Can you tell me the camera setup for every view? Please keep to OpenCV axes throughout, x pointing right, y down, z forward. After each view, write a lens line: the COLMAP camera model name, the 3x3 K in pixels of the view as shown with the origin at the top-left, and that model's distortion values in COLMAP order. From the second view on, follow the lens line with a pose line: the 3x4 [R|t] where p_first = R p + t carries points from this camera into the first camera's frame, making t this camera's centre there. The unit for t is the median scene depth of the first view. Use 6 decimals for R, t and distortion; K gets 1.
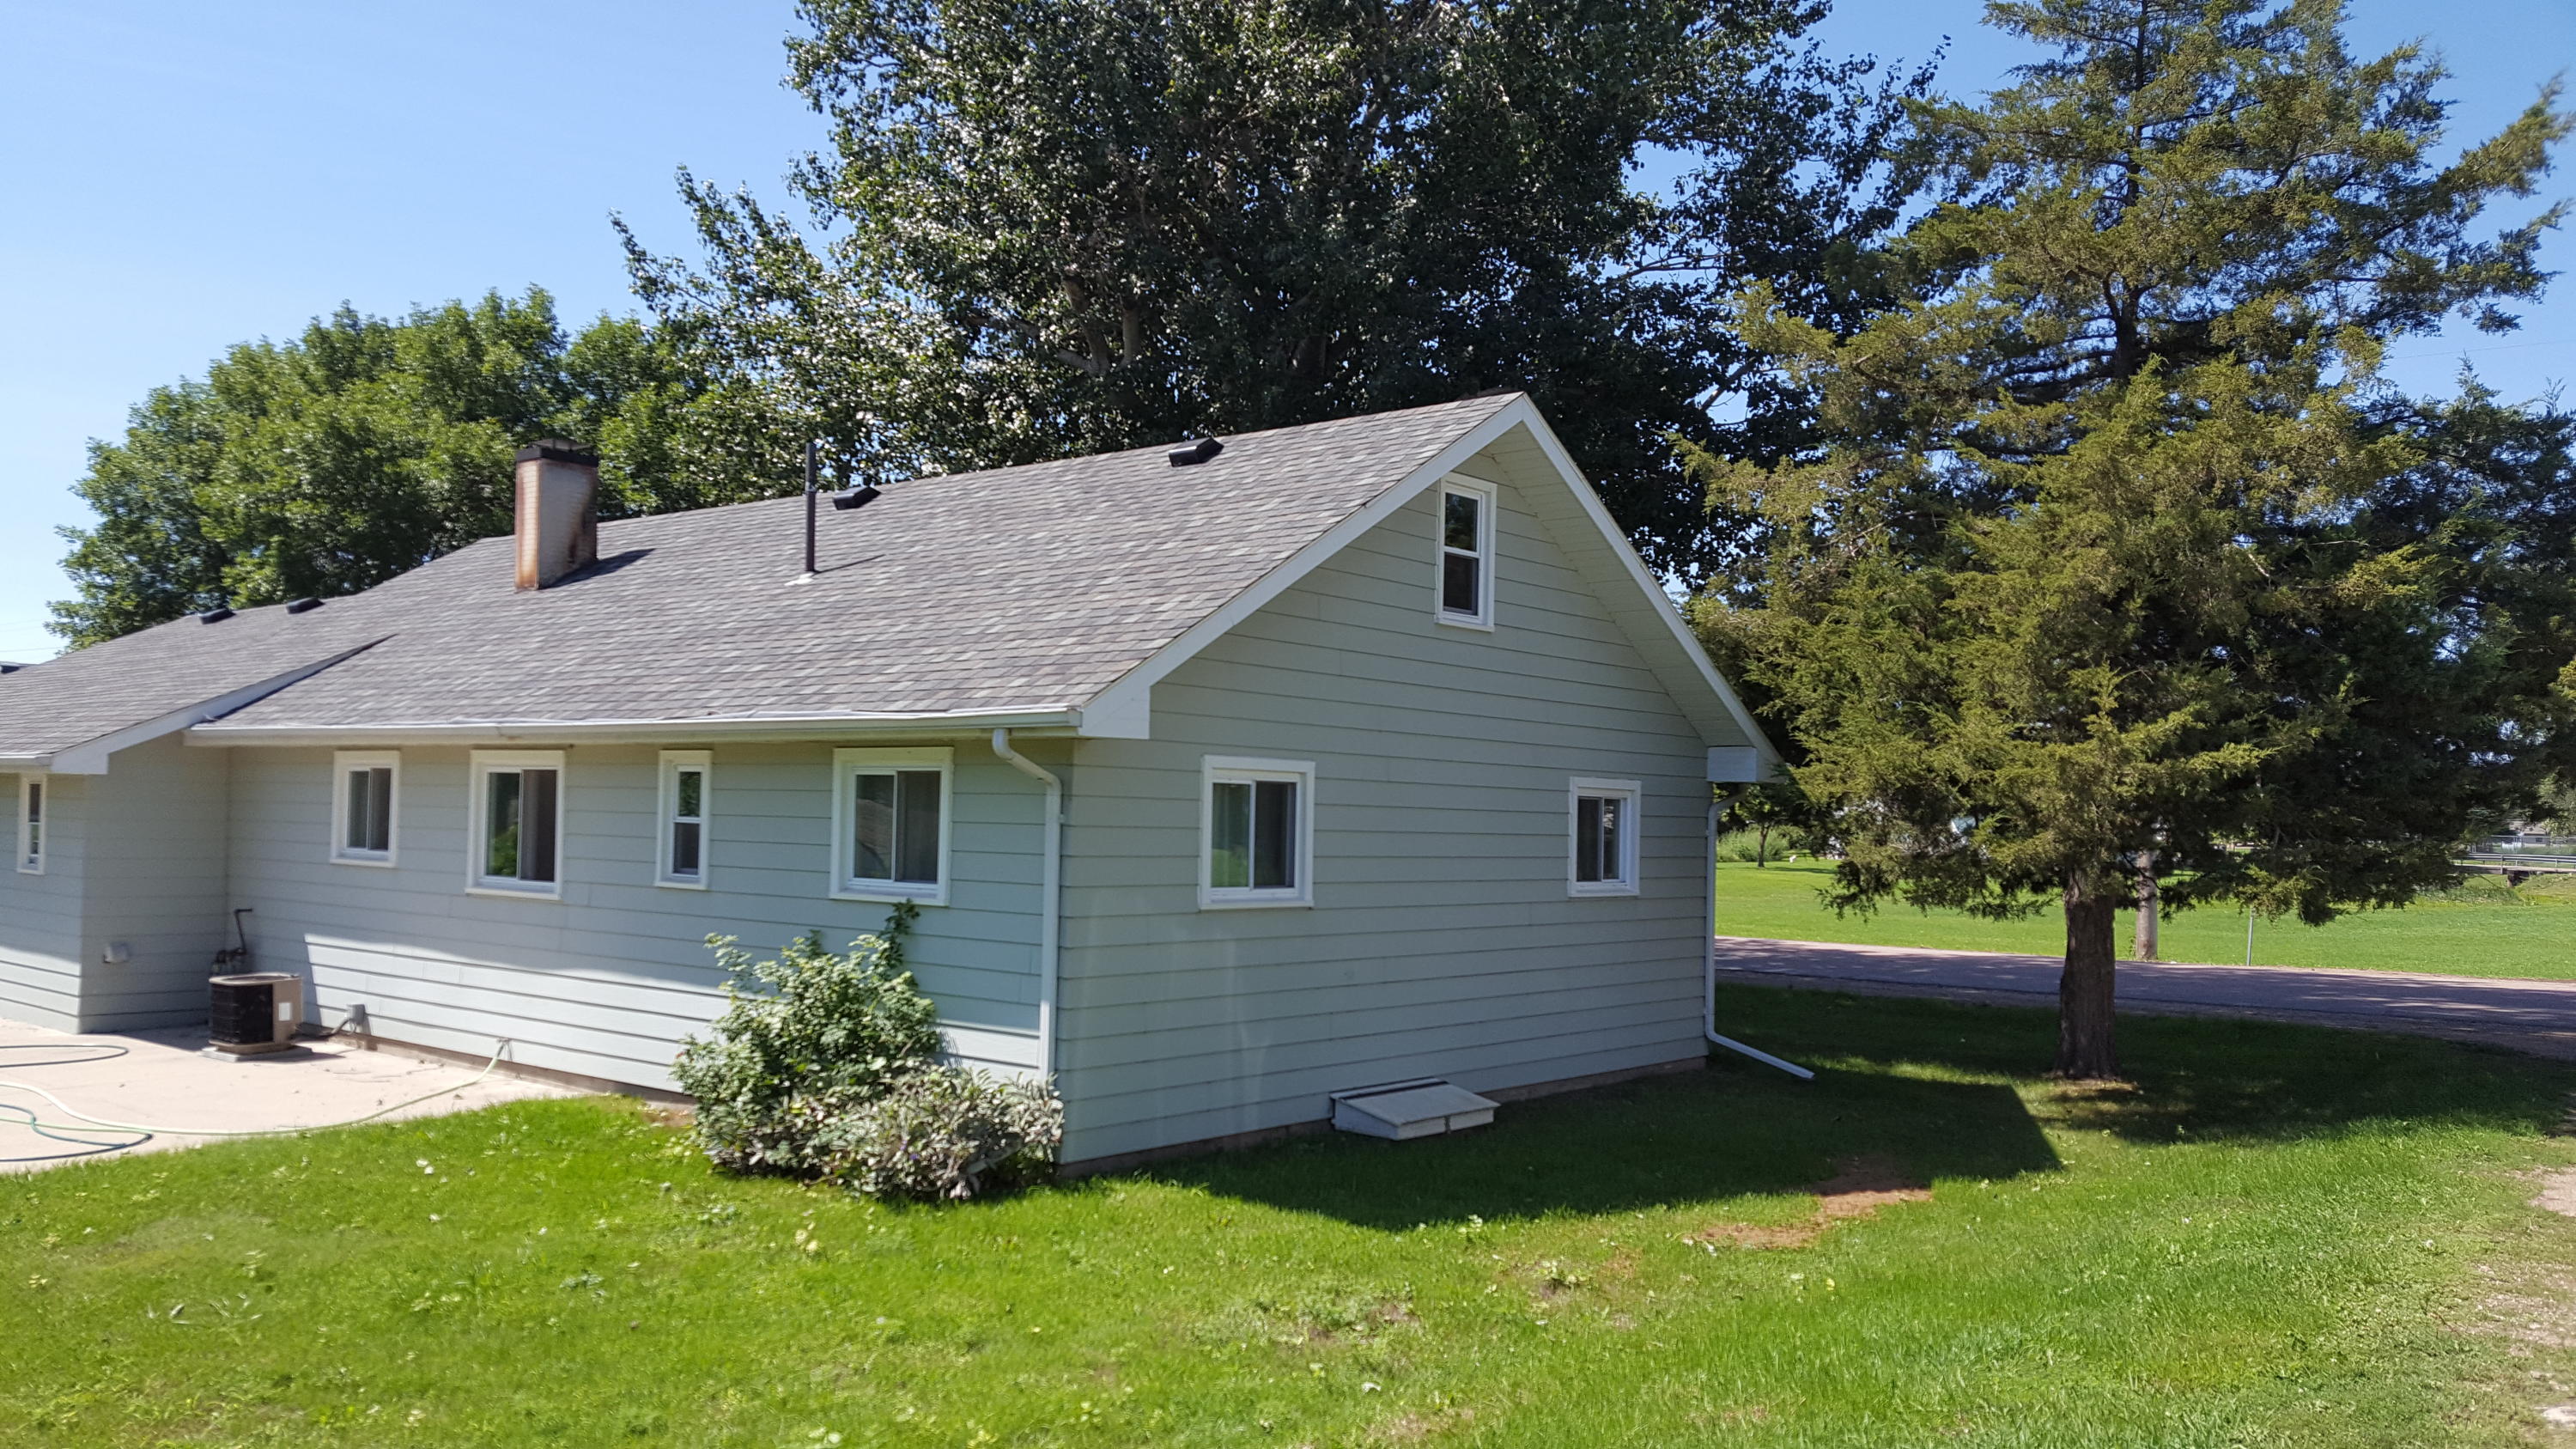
lens RADIAL K [[1966.1, 0, 1283.6], [0, 1966.1, 739.0], [0, 0, 1]] dist [0.127126, -0.189758]
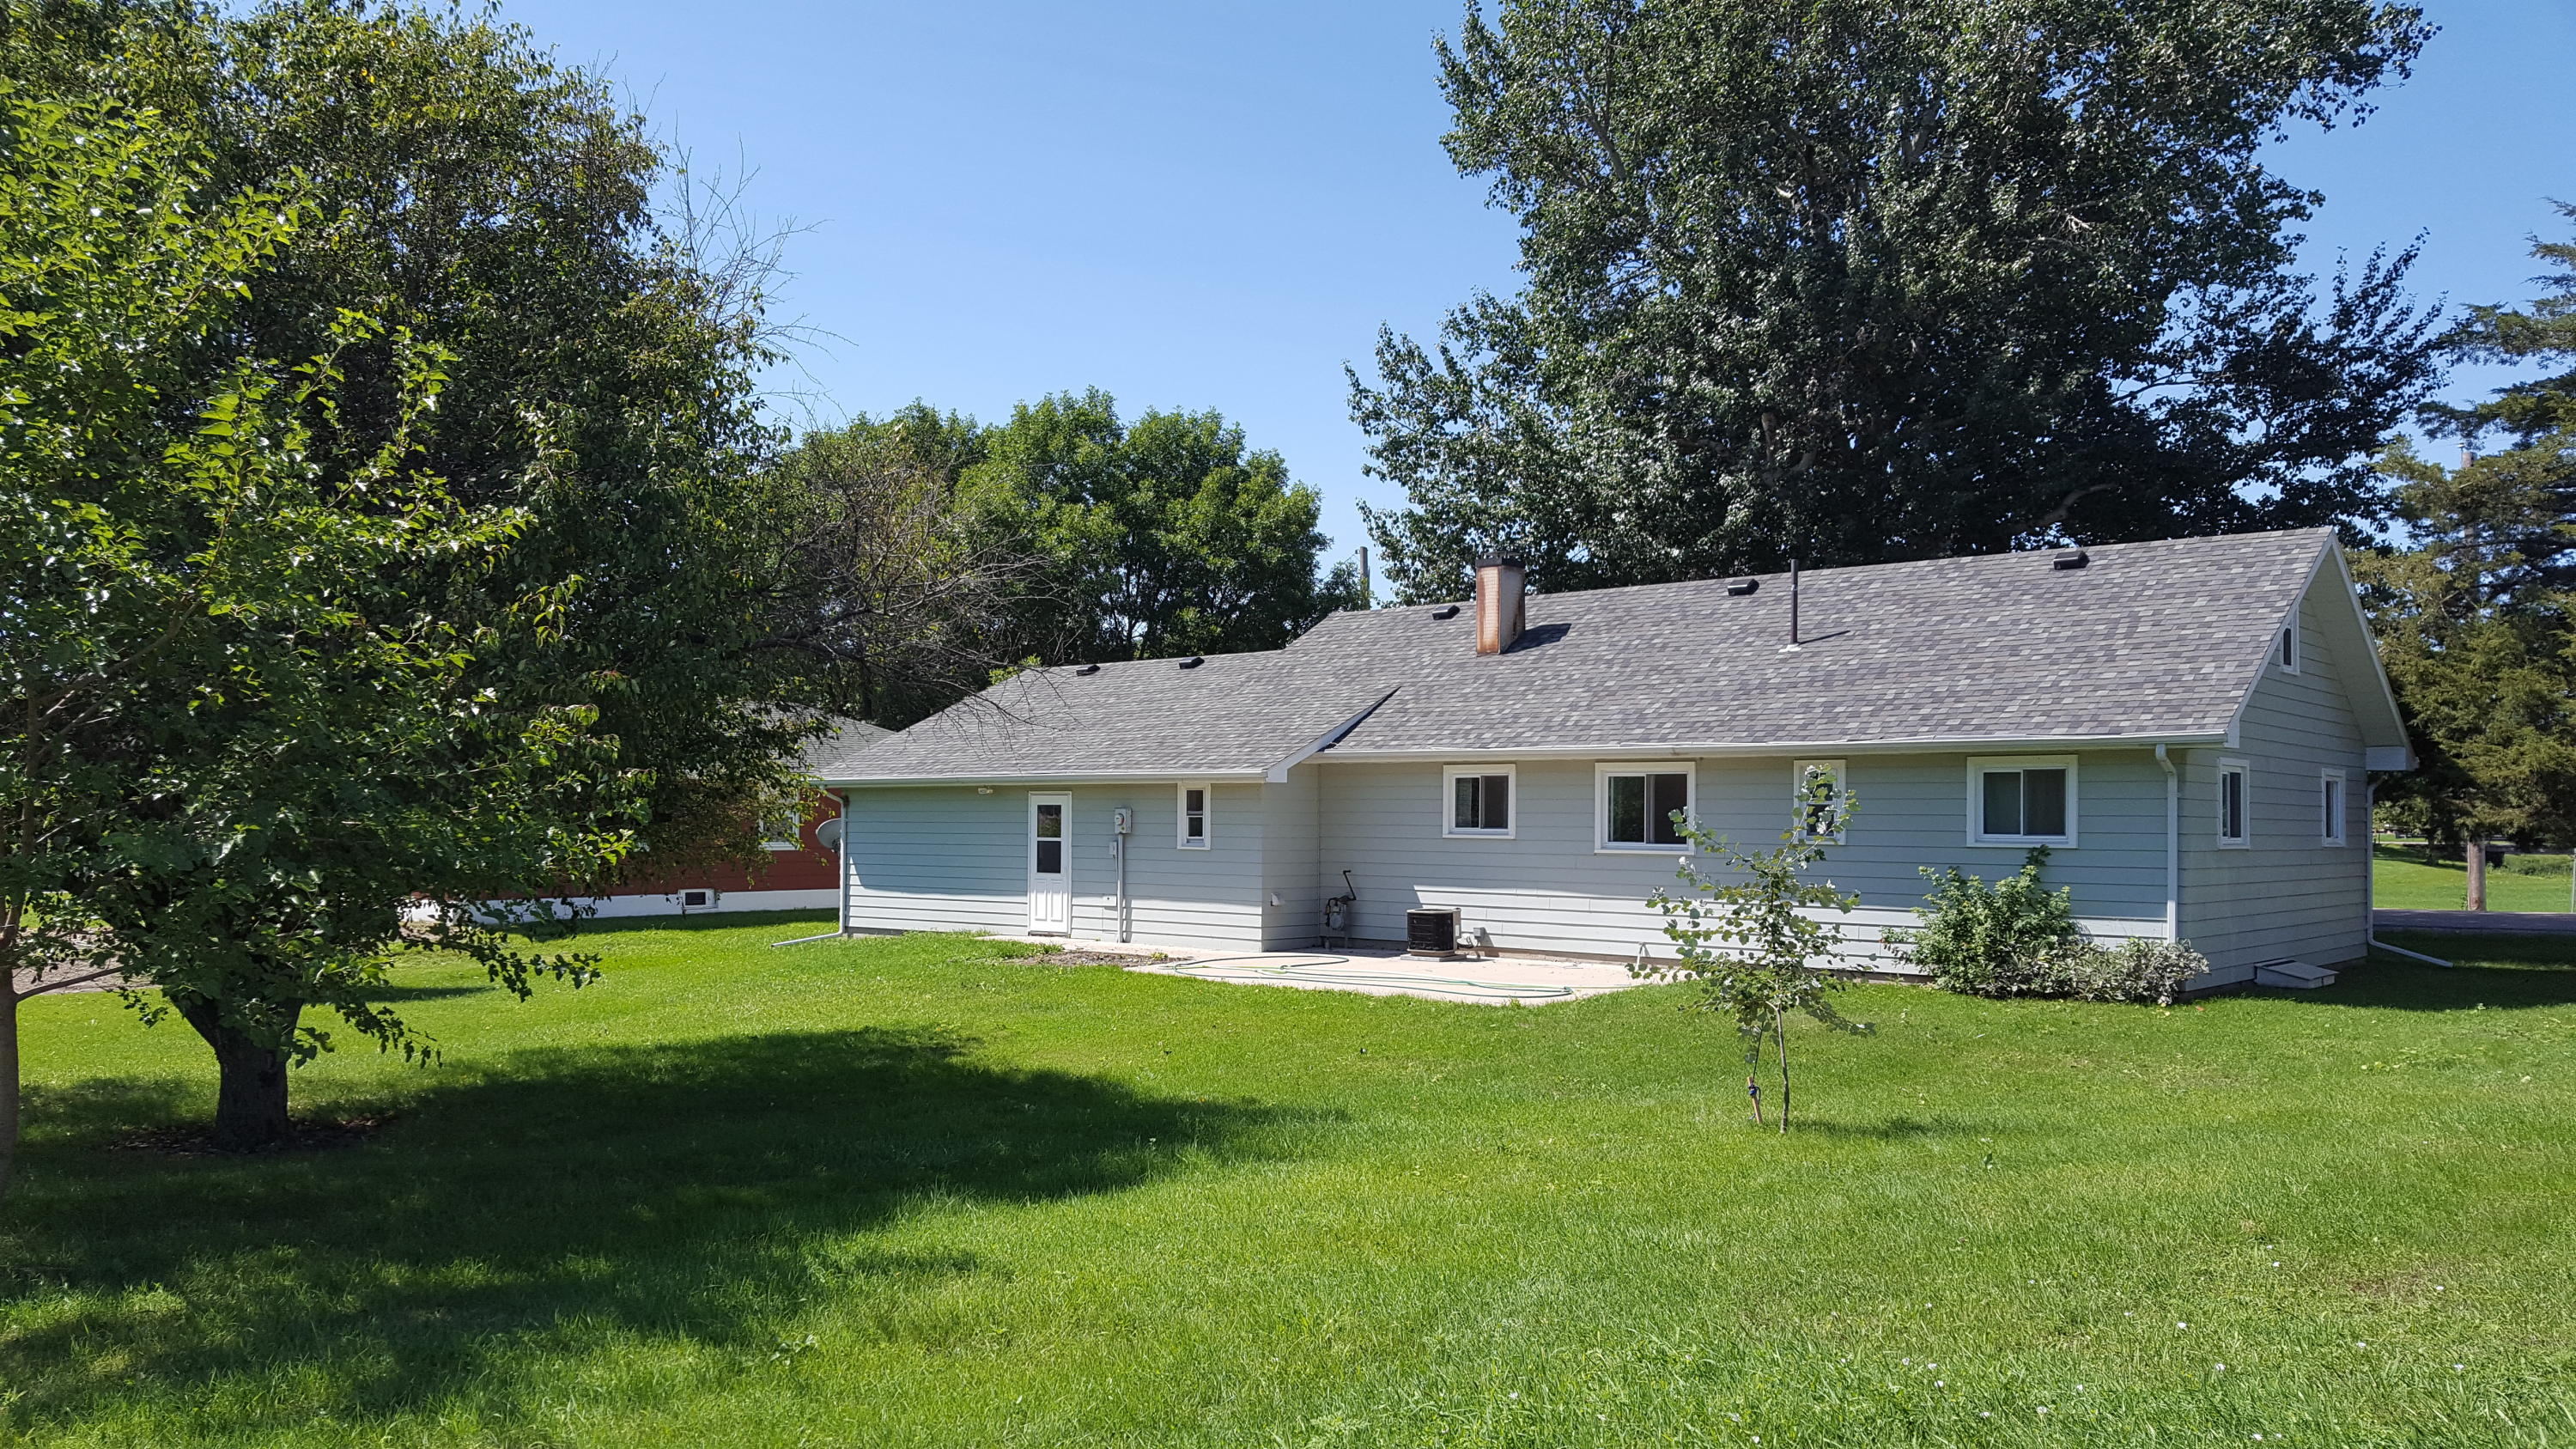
lens RADIAL K [[1966.1, 0, 1283.6], [0, 1966.1, 739.0], [0, 0, 1]] dist [0.127126, -0.189758]
pose [[0.999614, -0.018113, -0.021083, -0.581823], [0.018071, 0.999834, -0.002183, -0.013411], [0.021119, 0.001801, 0.999775, -0.530880]]
